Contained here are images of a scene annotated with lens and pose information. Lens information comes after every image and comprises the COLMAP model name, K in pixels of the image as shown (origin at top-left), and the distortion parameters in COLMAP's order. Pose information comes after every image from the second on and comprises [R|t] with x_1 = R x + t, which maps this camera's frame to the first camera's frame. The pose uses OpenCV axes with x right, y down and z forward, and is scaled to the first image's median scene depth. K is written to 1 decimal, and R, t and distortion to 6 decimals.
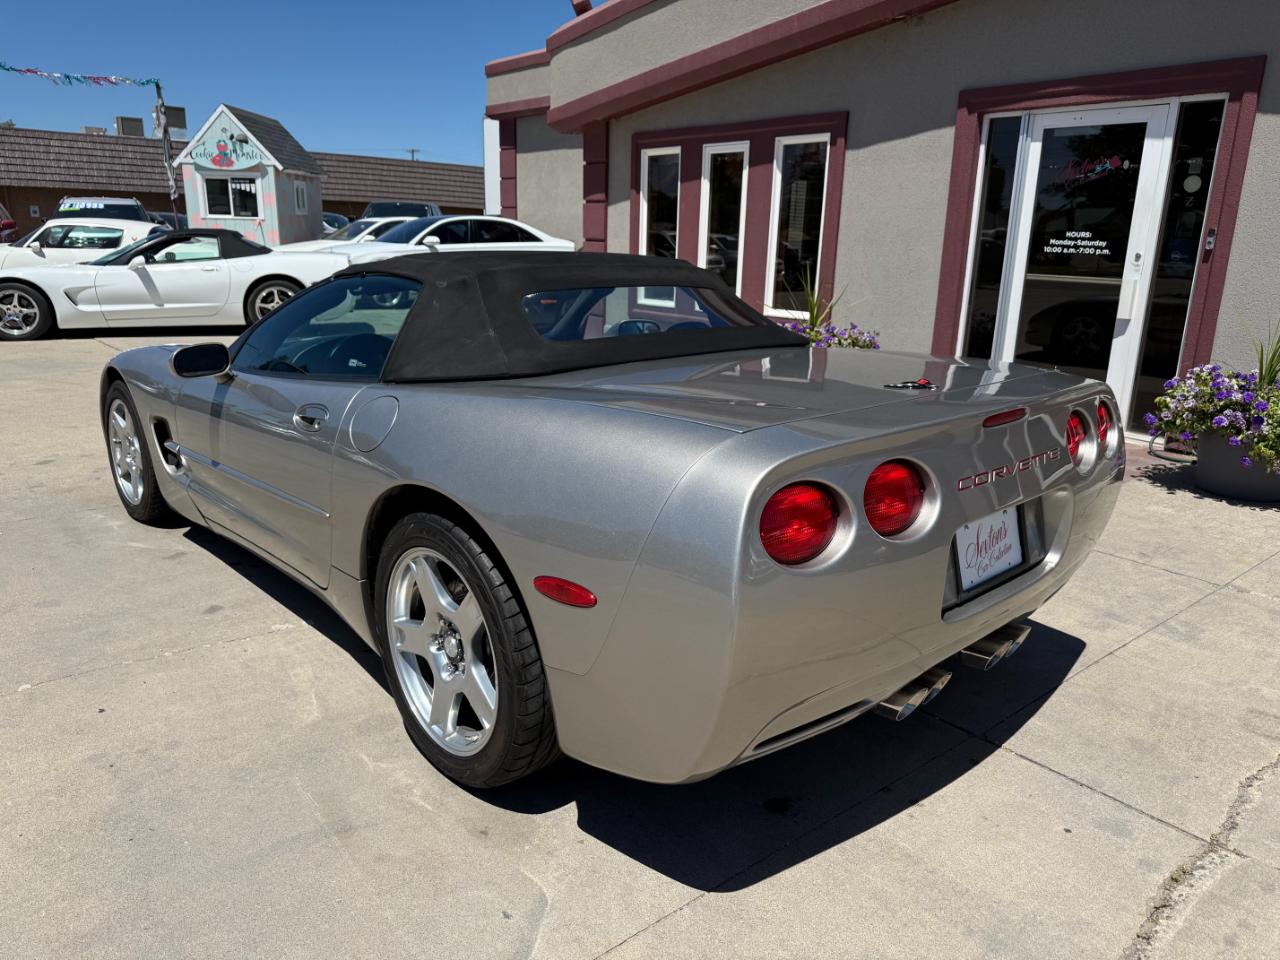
lens RADIAL K [[896.6, 0, 644.1], [0, 896.6, 479.8], [0, 0, 1]] dist [0.032314, -0.039292]
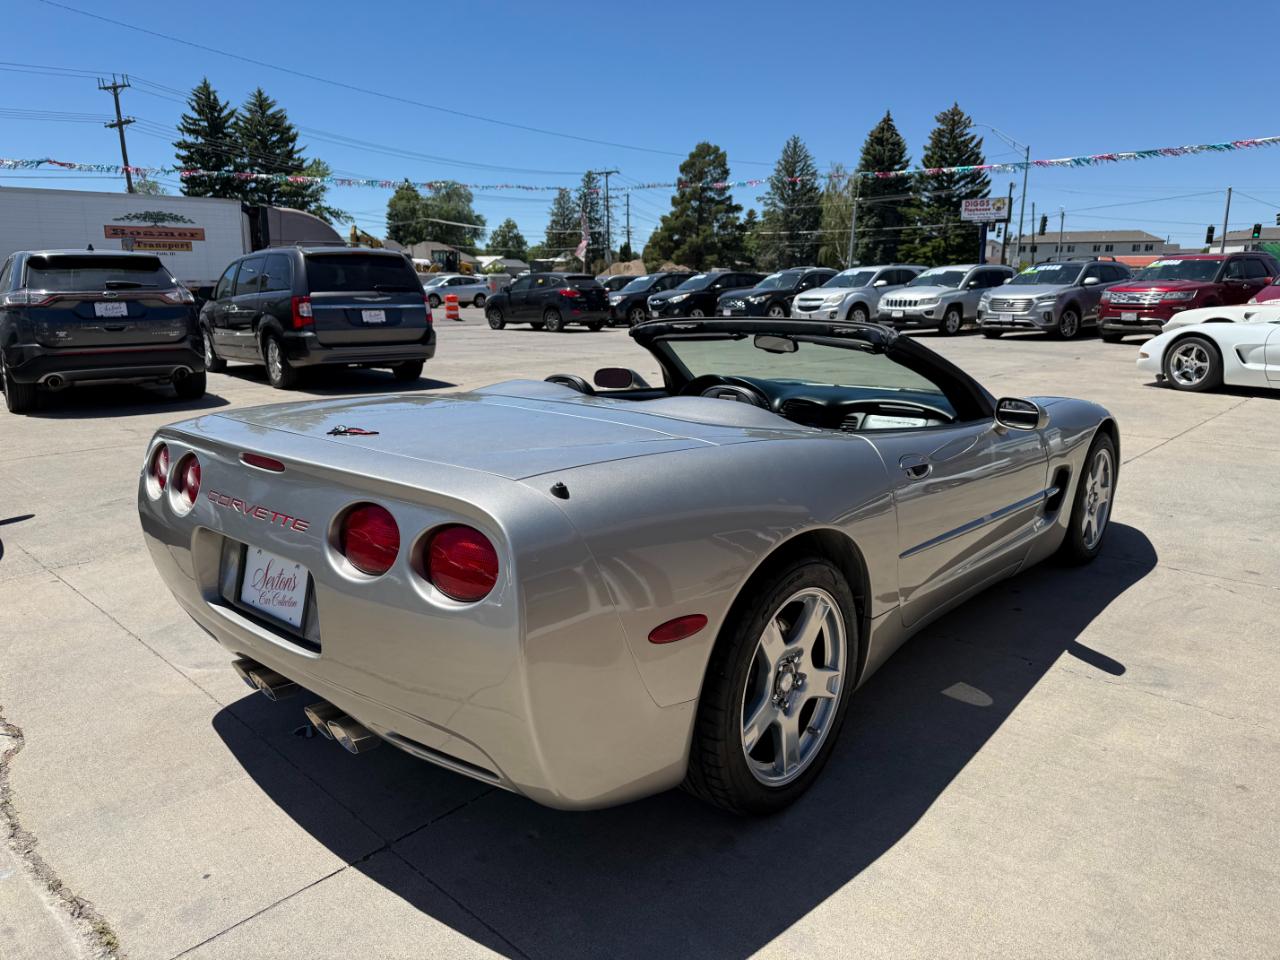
lens RADIAL K [[896.6, 0, 643.3], [0, 896.6, 488.1], [0, 0, 1]] dist [0.032314, -0.039292]
pose [[0.108450, 0.204698, -0.972799, 0.481312], [-0.254357, 0.951710, 0.171904, -0.109122], [0.961010, 0.228796, 0.155279, 0.412939]]
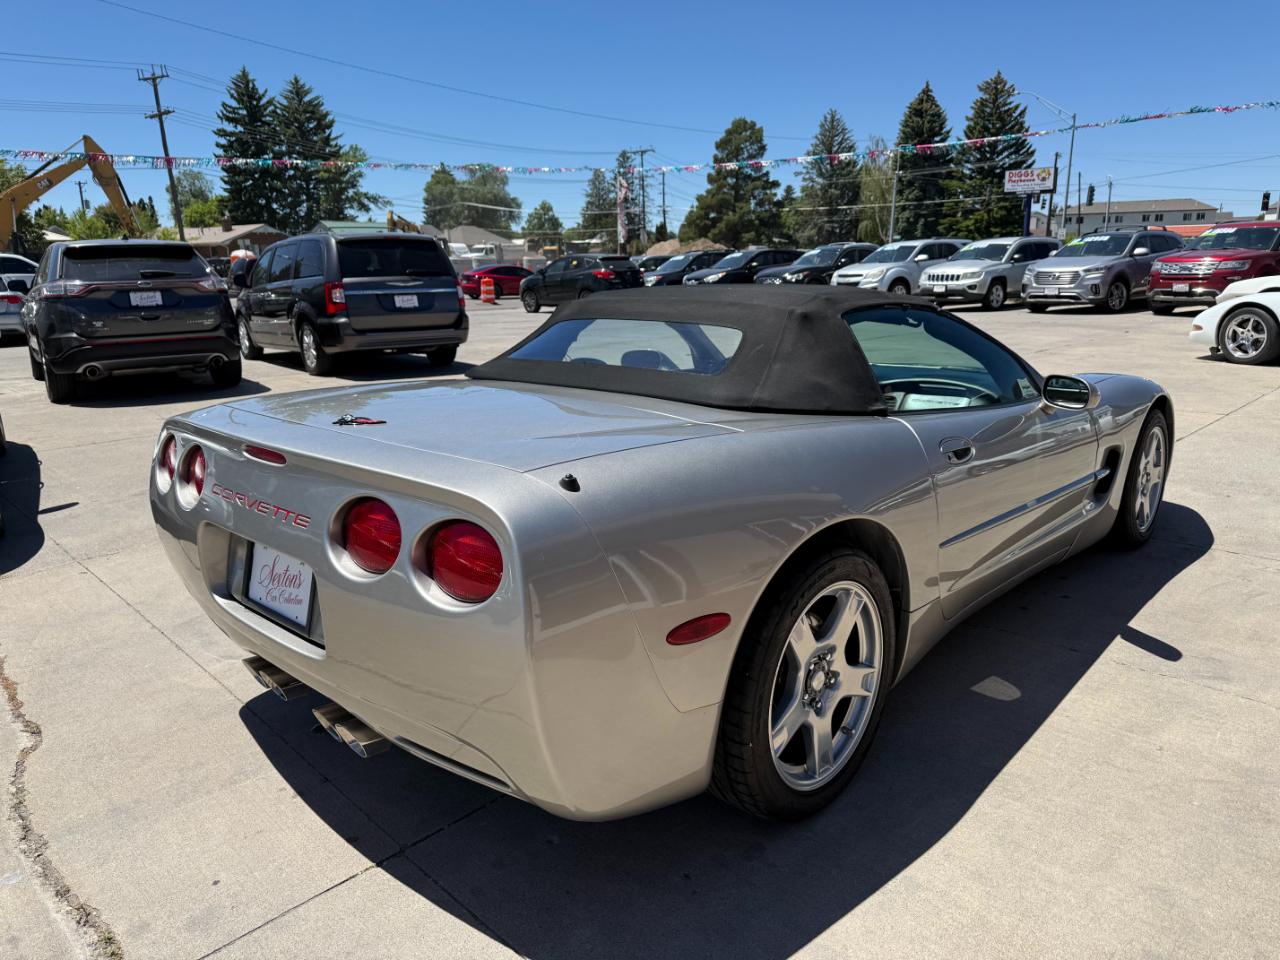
lens RADIAL K [[896.6, 0, 648.6], [0, 896.6, 488.8], [0, 0, 1]] dist [0.032314, -0.039292]
pose [[0.073990, 0.224599, -0.971638, 0.461790], [-0.237718, 0.950196, 0.201540, -0.110191], [0.968512, 0.216064, 0.123696, 0.422292]]
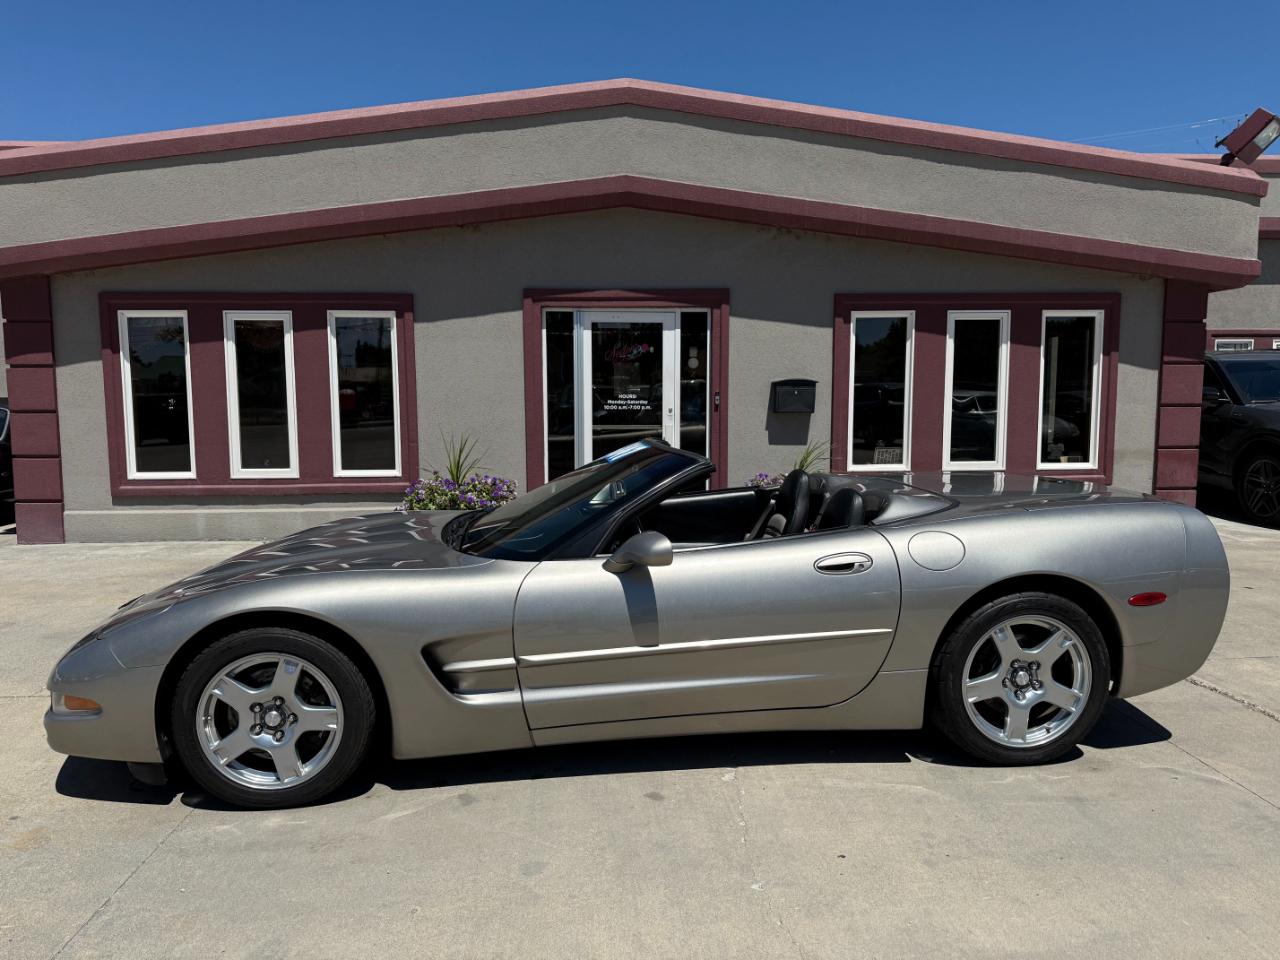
lens RADIAL K [[896.6, 0, 643.4], [0, 896.6, 489.4], [0, 0, 1]] dist [0.032314, -0.039292]
pose [[0.593987, -0.111987, 0.796642, -0.644496], [0.227189, 0.973306, -0.032574, -0.082593], [-0.771728, 0.200337, 0.603573, 0.175311]]
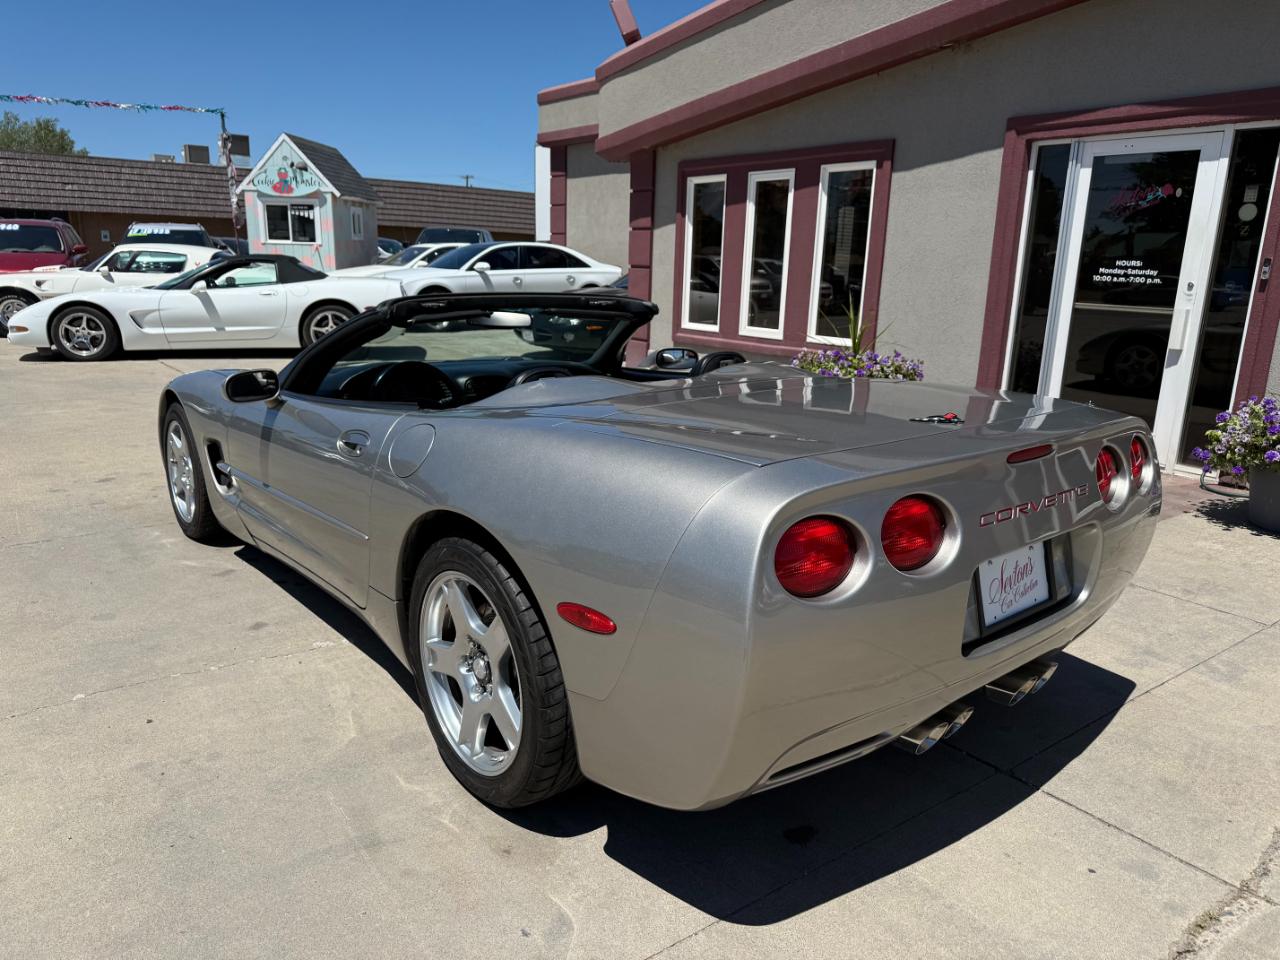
lens RADIAL K [[896.6, 0, 642.6], [0, 896.6, 490.9], [0, 0, 1]] dist [0.032314, -0.039292]
pose [[0.998502, 0.015215, -0.052554, 0.007803], [-0.015924, 0.999787, -0.013103, -0.002497], [0.052344, 0.013920, 0.998532, -0.006821]]
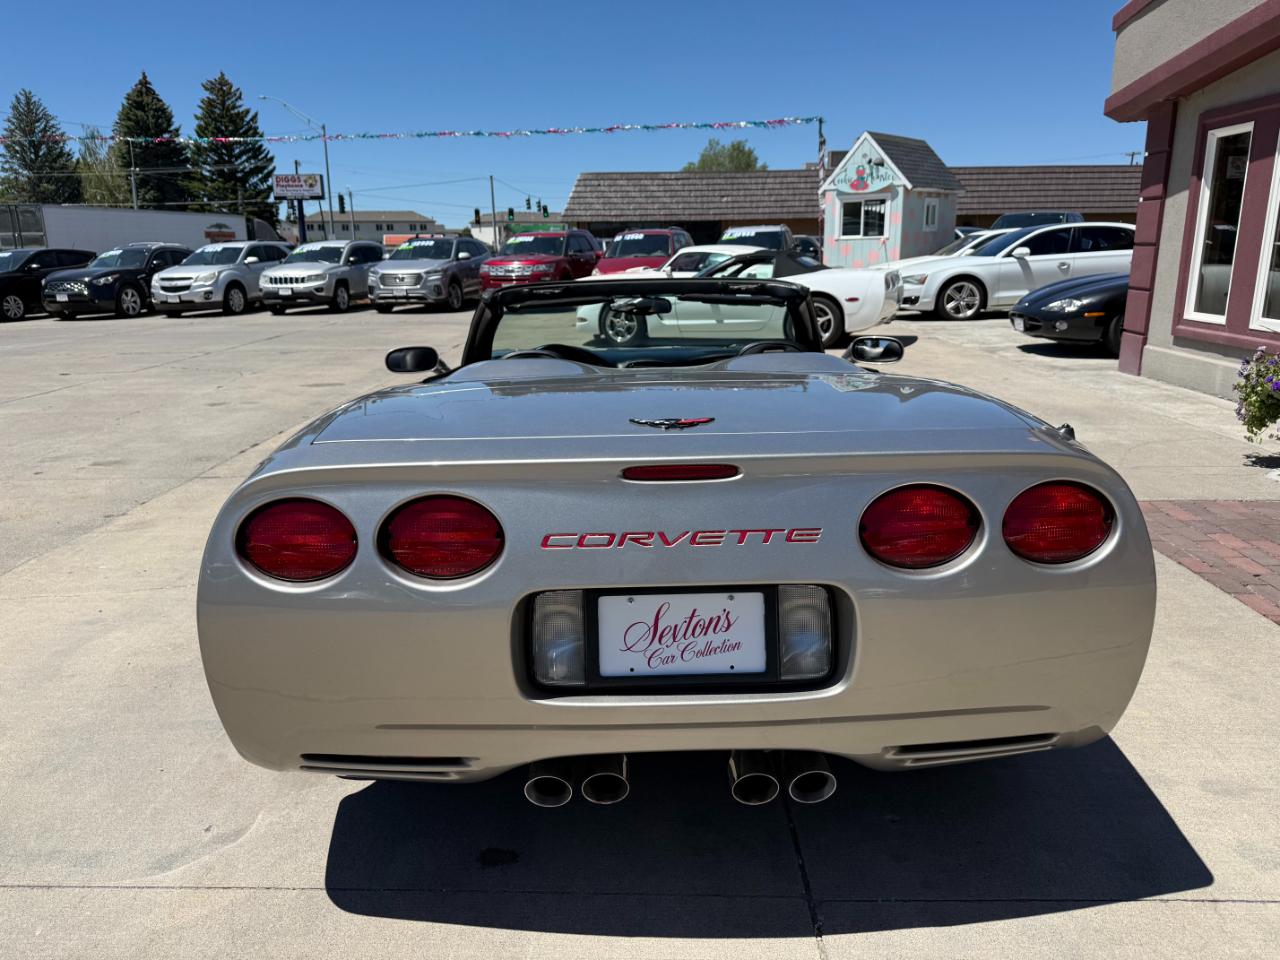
lens RADIAL K [[896.6, 0, 639.4], [0, 896.6, 486.7], [0, 0, 1]] dist [0.032314, -0.039292]
pose [[0.747071, 0.136147, -0.650653, 0.283751], [-0.141875, 0.988905, 0.044026, -0.027395], [0.649428, 0.059421, 0.758098, 0.127761]]
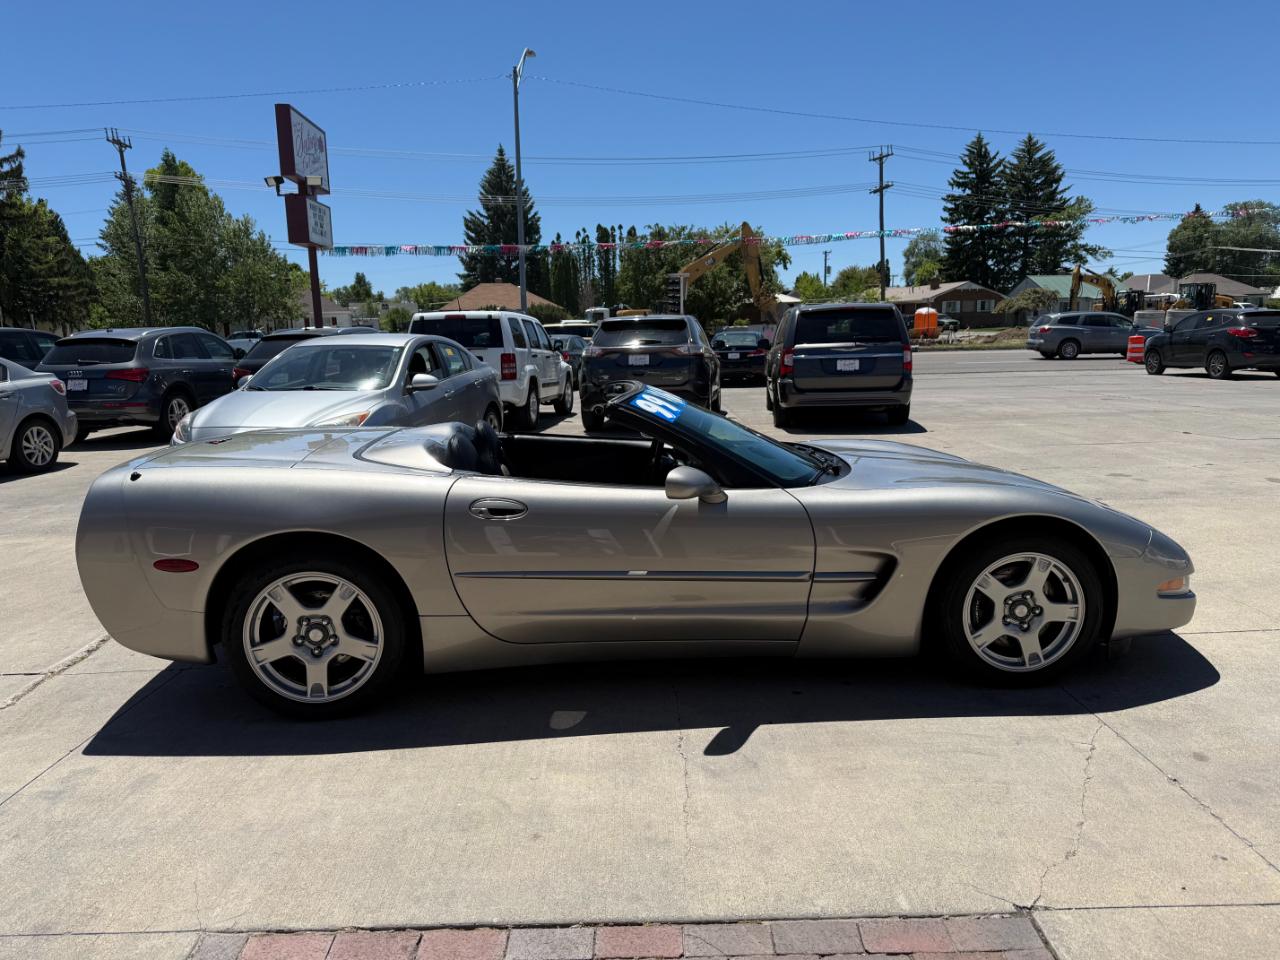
lens RADIAL K [[896.6, 0, 636.4], [0, 896.6, 499.2], [0, 0, 1]] dist [0.032314, -0.039292]
pose [[-0.639592, 0.137606, -0.756298, 0.419195], [-0.187805, 0.926063, 0.327318, -0.277547], [0.745420, 0.351386, -0.566459, 0.978623]]
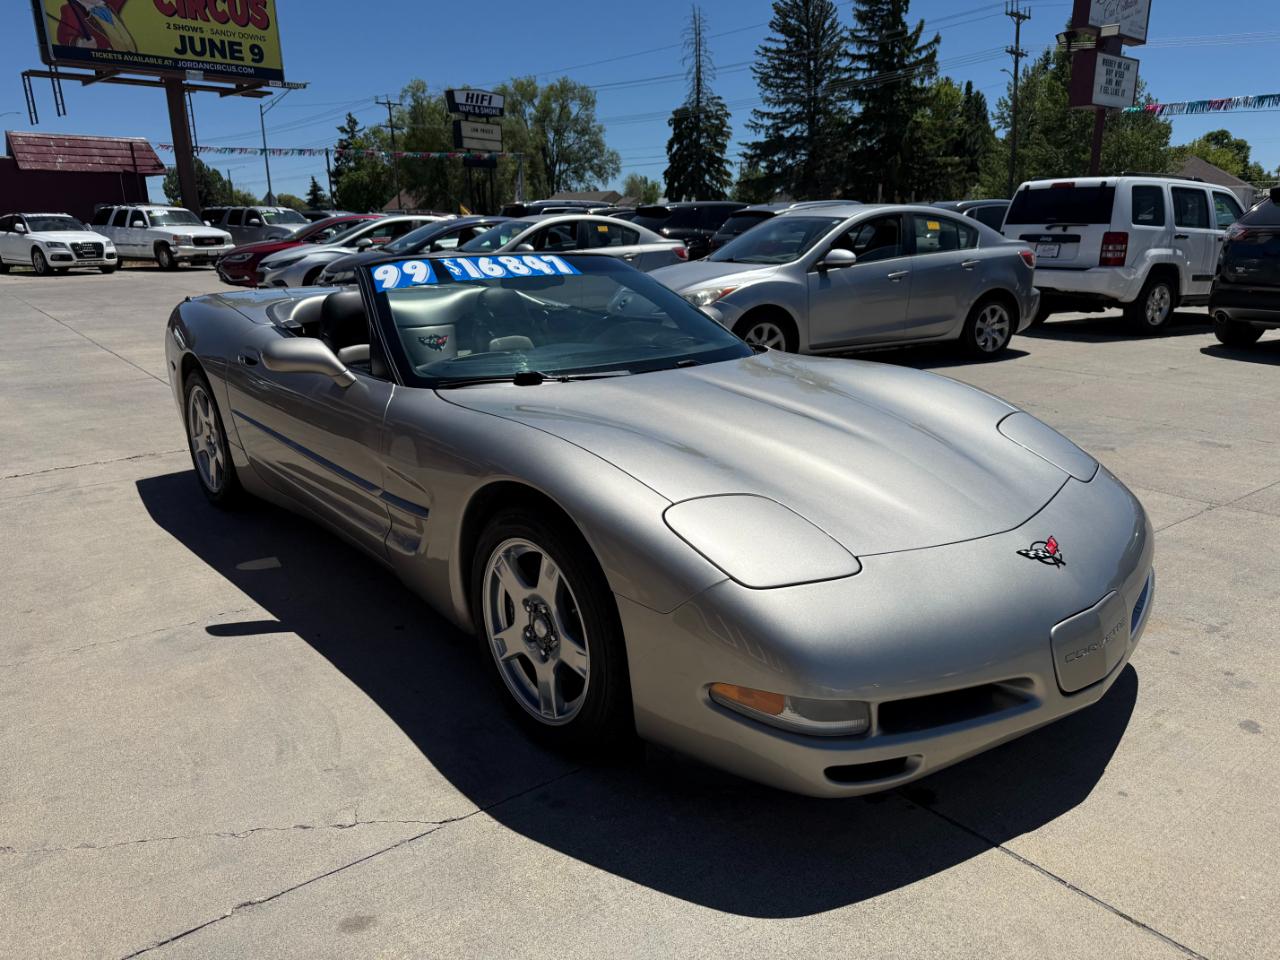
lens RADIAL K [[896.6, 0, 629.5], [0, 896.6, 476.8], [0, 0, 1]] dist [0.032314, -0.039292]
pose [[-0.998489, -0.024158, 0.049360, -0.218703], [0.004436, 0.859833, 0.510555, -0.312308], [-0.054775, 0.510003, -0.858427, 1.145404]]
